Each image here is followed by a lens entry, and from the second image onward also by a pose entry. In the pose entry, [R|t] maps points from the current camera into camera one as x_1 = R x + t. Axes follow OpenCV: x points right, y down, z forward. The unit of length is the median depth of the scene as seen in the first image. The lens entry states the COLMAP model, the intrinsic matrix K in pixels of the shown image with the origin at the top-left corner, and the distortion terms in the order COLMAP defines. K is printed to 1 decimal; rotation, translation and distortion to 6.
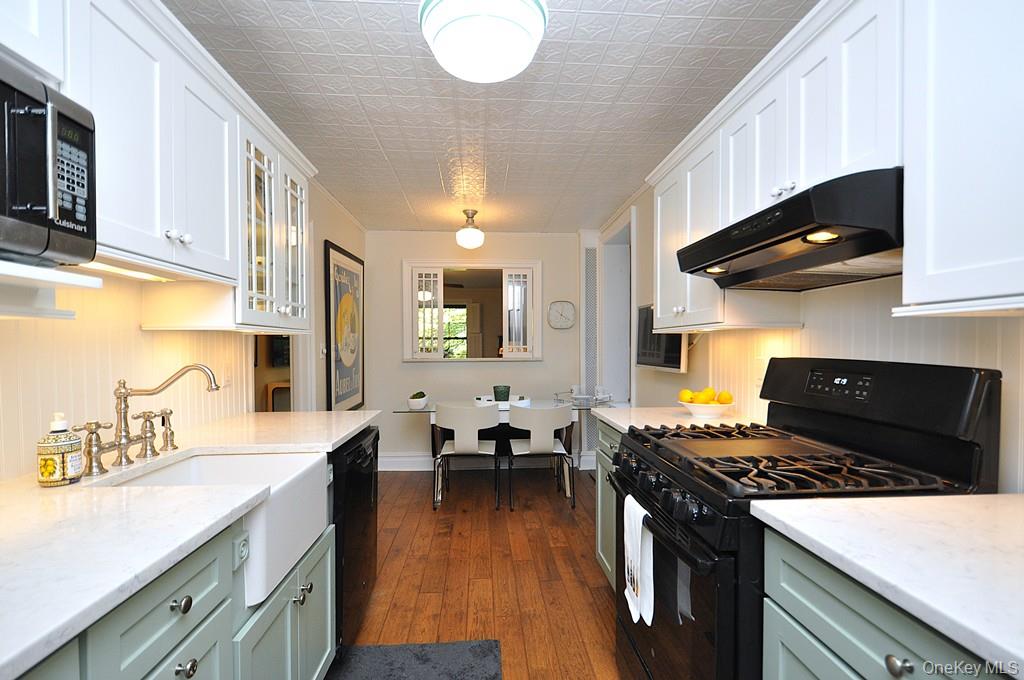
lens RADIAL K [[466.4, 0, 512.1], [0, 466.4, 354.4], [0, 0, 1]] dist [0.002457, -0.000514]
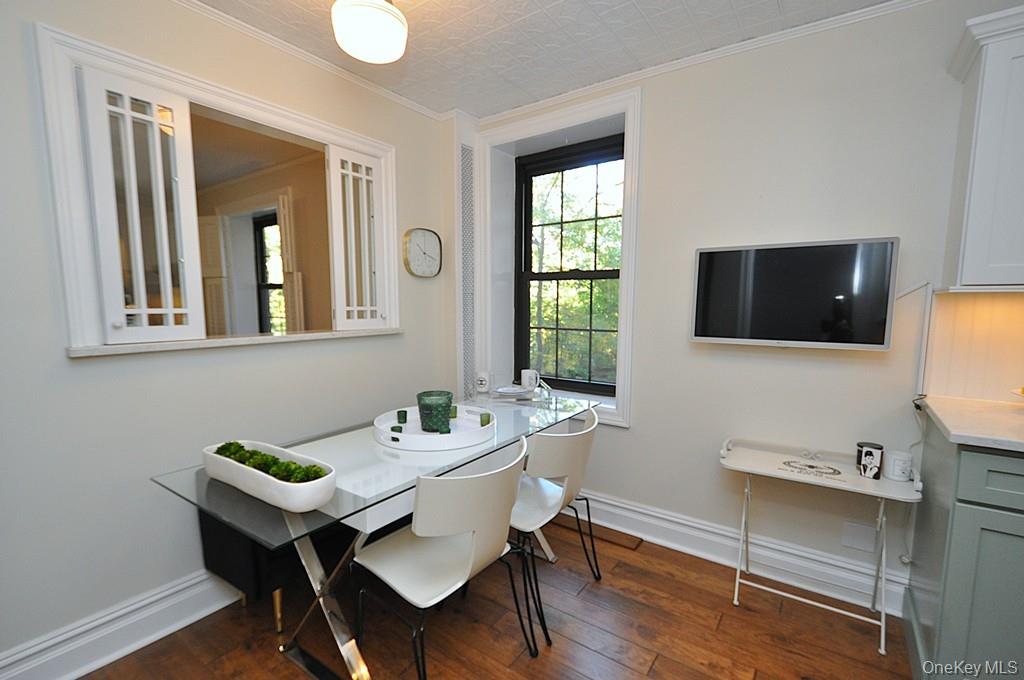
lens RADIAL K [[461.5, 0, 510.0], [0, 461.5, 354.0], [0, 0, 1]] dist [0.000222, -0.000235]
pose [[0.636783, -0.082253, 0.766643, -0.646667], [0.009304, 0.995041, 0.099030, -0.035481], [-0.770987, -0.055927, 0.634391, 1.261605]]
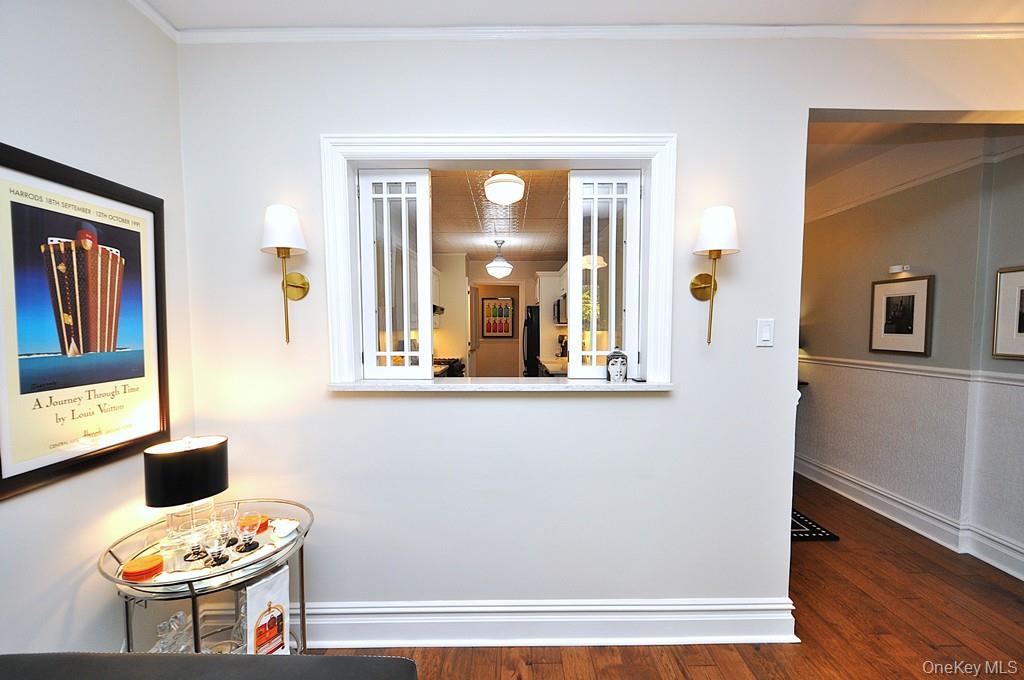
lens RADIAL K [[439.3, 0, 511.4], [0, 439.3, 355.9], [0, 0, 1]] dist [-0.001403, -0.000457]
pose [[-0.997883, 0.004540, 0.064874, -0.275908], [0.010093, 0.996286, 0.085518, -0.111307], [-0.064245, 0.085992, -0.994222, 3.230013]]
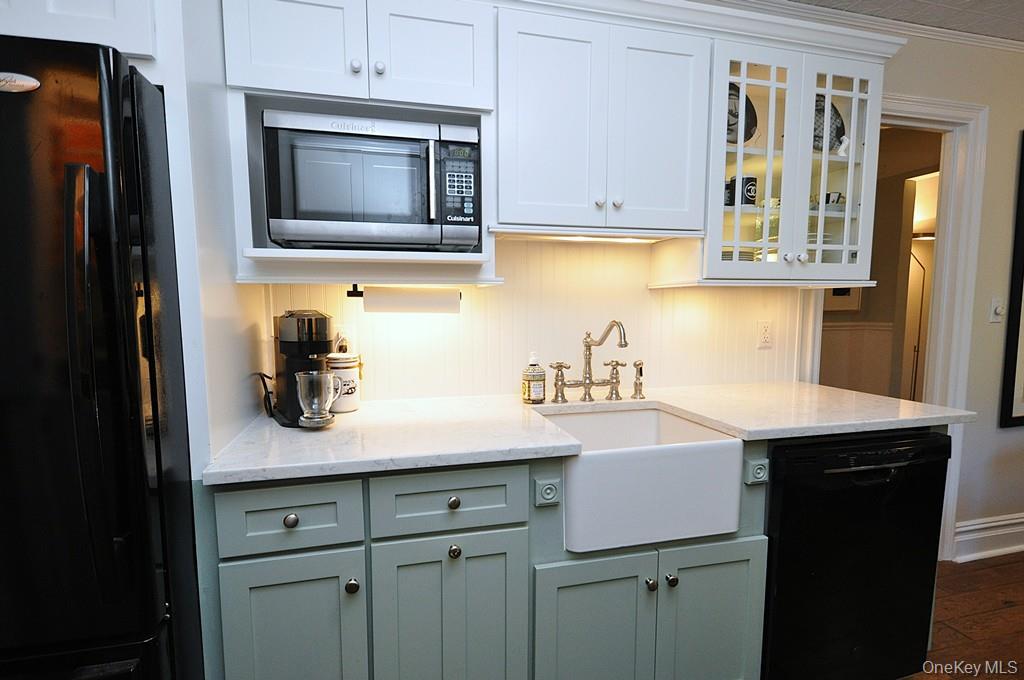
lens RADIAL K [[486.6, 0, 497.7], [0, 486.6, 357.2], [0, 0, 1]] dist [0.003390, 0.000262]
pose [[0.168714, 0.099170, -0.980664, 0.237572], [-0.012858, 0.995062, 0.098414, -0.000921], [0.985581, -0.003994, 0.169156, 0.349529]]
